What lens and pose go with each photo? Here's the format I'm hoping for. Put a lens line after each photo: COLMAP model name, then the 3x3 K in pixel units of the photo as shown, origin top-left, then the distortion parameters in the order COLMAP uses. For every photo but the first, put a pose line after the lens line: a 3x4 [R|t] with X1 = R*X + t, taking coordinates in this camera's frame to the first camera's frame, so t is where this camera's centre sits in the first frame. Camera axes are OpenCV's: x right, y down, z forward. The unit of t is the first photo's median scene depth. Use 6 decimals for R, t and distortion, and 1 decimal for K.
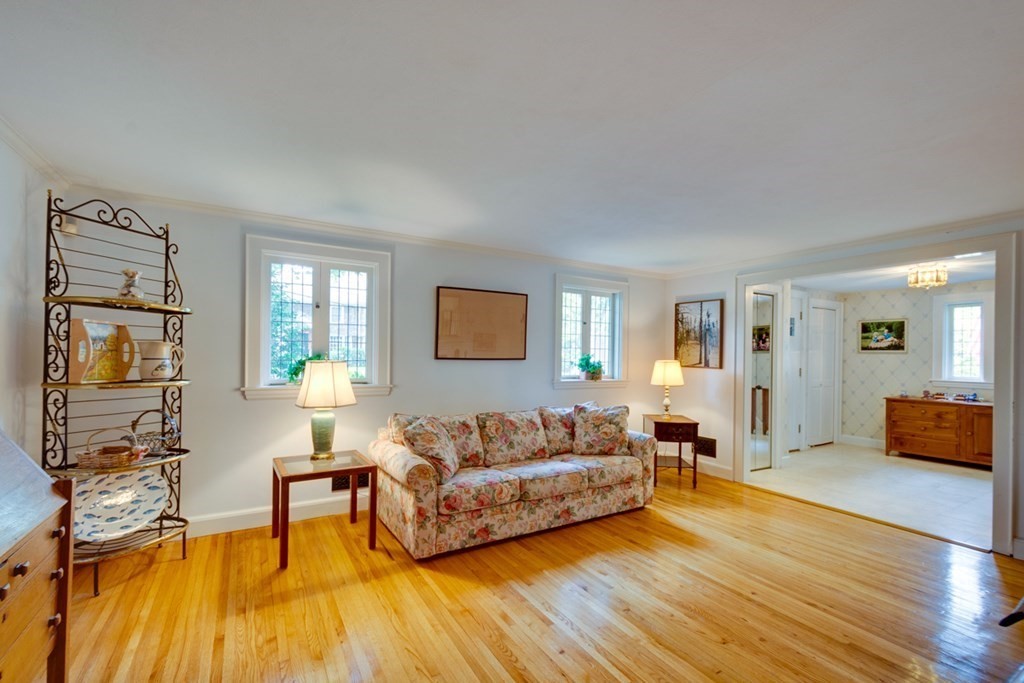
lens RADIAL K [[457.5, 0, 512.4], [0, 457.5, 349.1], [0, 0, 1]] dist [0.011370, -0.000440]
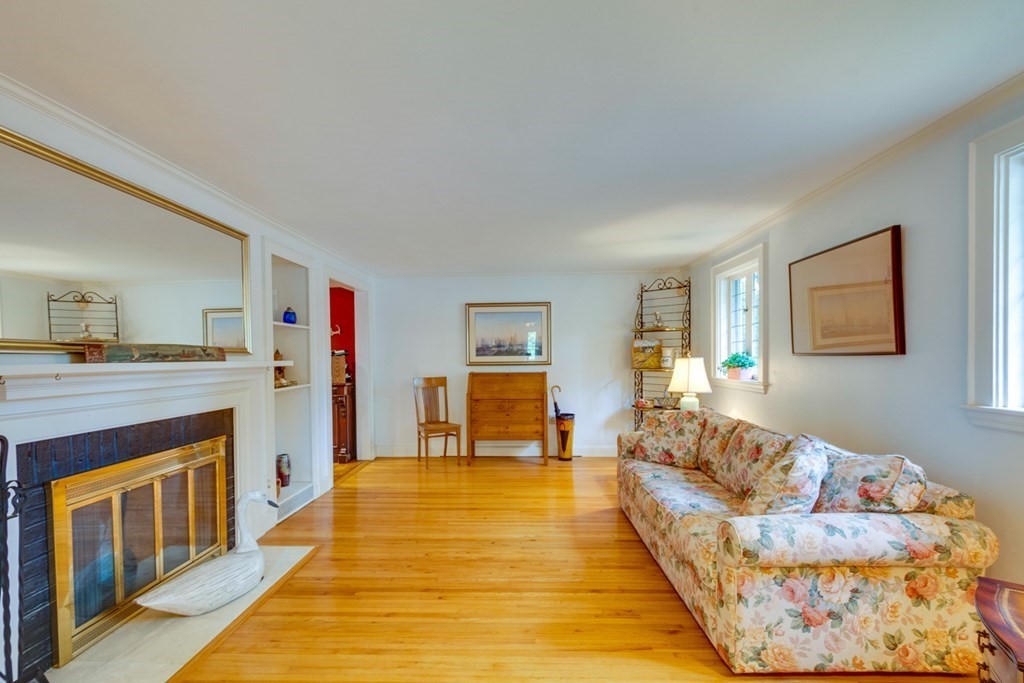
lens RADIAL K [[457.5, 0, 511.8], [0, 457.5, 365.0], [0, 0, 1]] dist [0.011370, -0.000440]
pose [[-0.540708, 0.008189, -0.841171, 0.609927], [0.015937, 0.999873, -0.000510, 0.024873], [0.841060, -0.013681, -0.540770, 0.810306]]
